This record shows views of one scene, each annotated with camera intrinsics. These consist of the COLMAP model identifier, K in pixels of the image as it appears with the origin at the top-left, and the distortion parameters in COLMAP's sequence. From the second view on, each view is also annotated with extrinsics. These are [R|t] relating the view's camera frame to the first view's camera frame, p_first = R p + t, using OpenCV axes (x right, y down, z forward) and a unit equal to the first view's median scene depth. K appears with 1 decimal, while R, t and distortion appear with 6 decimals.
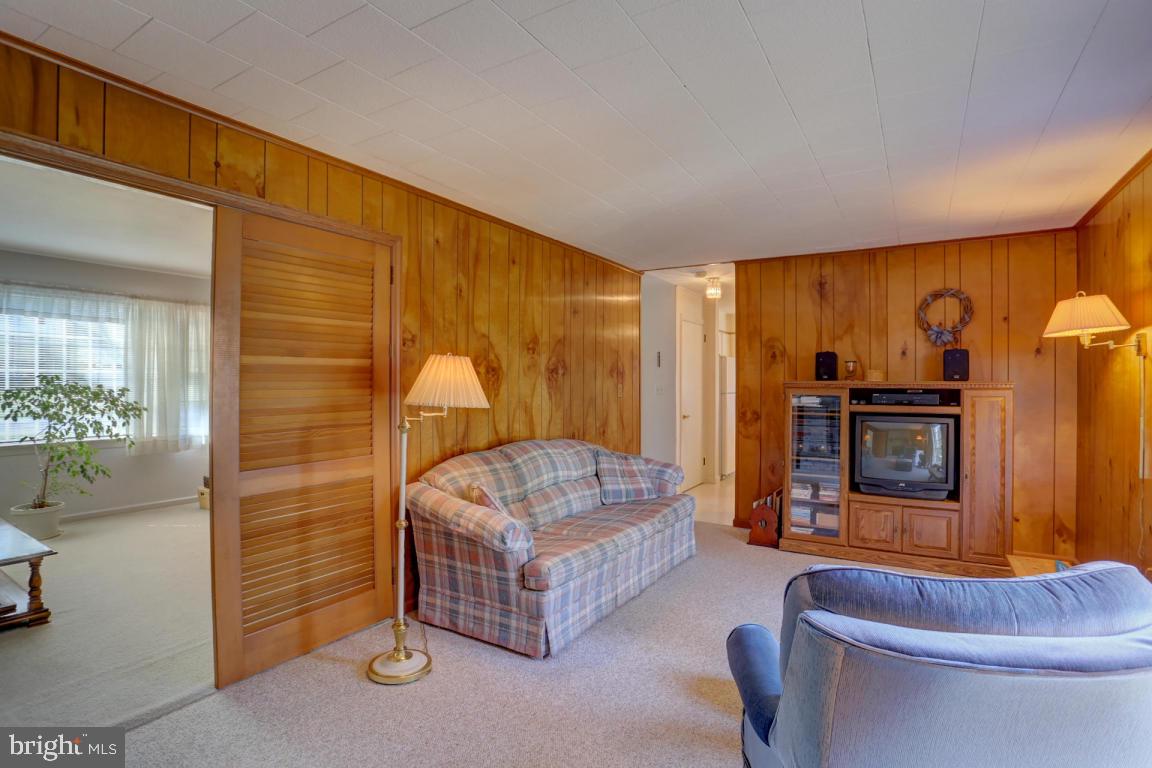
lens RADIAL K [[567.8, 0, 580.2], [0, 567.8, 385.2], [0, 0, 1]] dist [-0.071521, 0.027877]
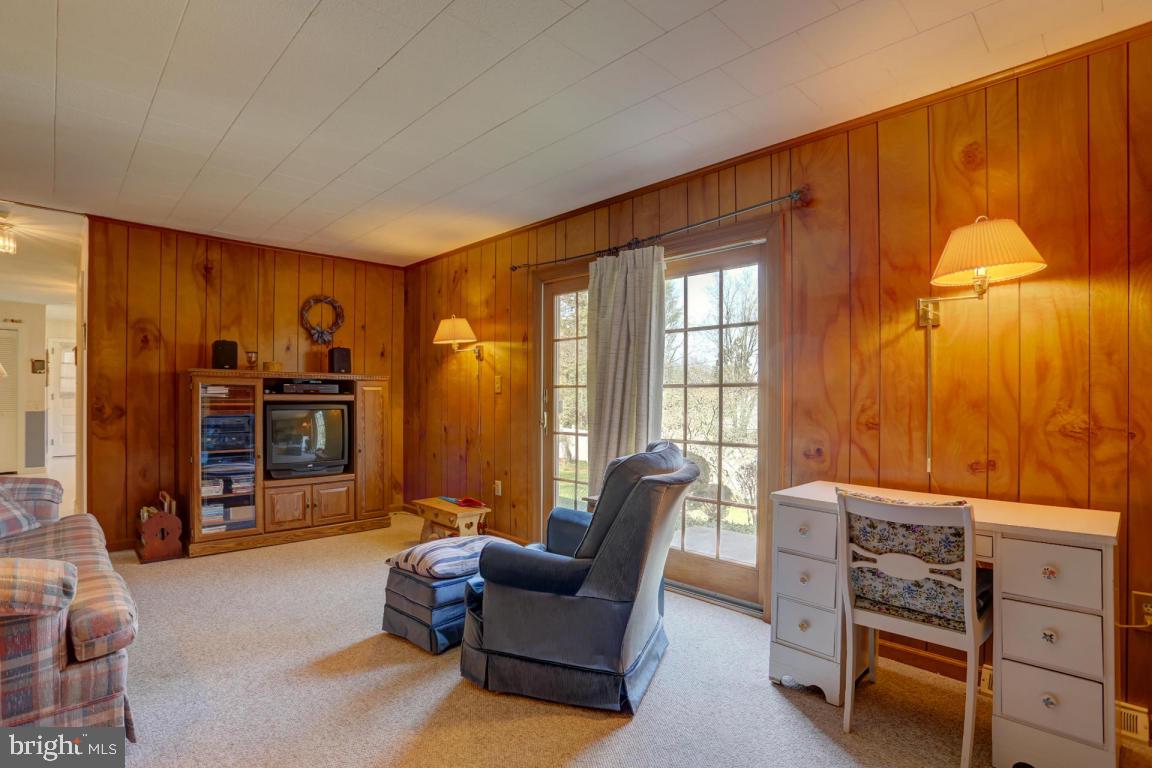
lens RADIAL K [[571.9, 0, 576.3], [0, 571.9, 391.8], [0, 0, 1]] dist [-0.078676, 0.035144]
pose [[0.251175, 0.007502, 0.967913, -0.347952], [-0.002255, 0.999972, -0.007165, 0.035113], [-0.967939, -0.000383, 0.251185, 0.184759]]
